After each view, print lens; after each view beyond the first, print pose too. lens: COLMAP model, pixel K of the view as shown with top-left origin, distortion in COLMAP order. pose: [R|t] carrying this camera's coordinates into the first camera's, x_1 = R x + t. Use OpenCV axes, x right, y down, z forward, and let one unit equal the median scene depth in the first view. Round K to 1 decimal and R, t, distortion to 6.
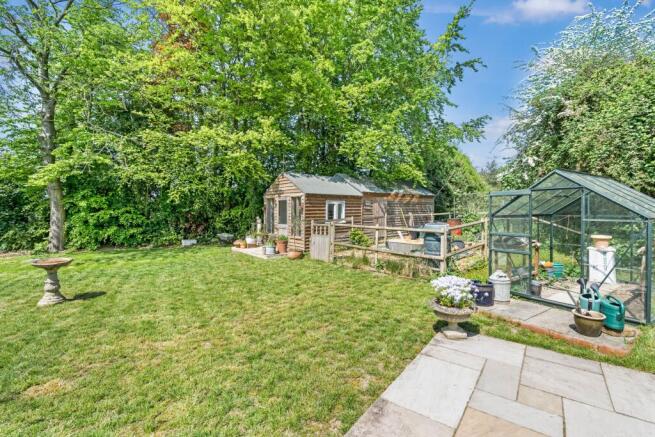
lens RADIAL K [[298.6, 0, 328.6], [0, 298.6, 216.2], [0, 0, 1]] dist [-0.004556, -0.000254]
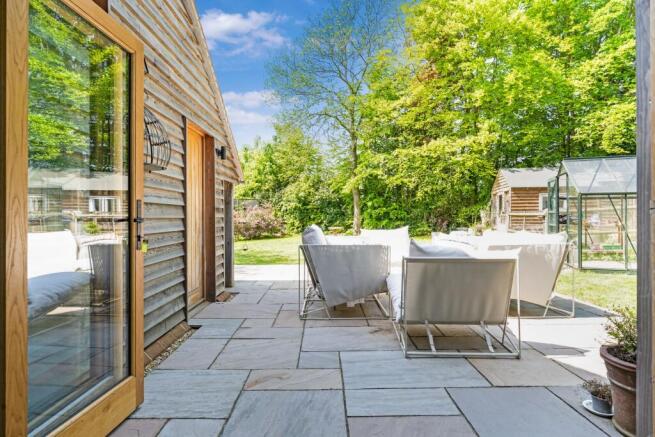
lens RADIAL K [[377.5, 0, 326.4], [0, 377.5, 217.1], [0, 0, 1]] dist [0.002286, 0.000375]
pose [[0.606614, 0.002596, -0.794992, 0.531486], [-0.015457, 0.999844, -0.008529, 0.045348], [0.794846, 0.017462, 0.606560, -0.301246]]
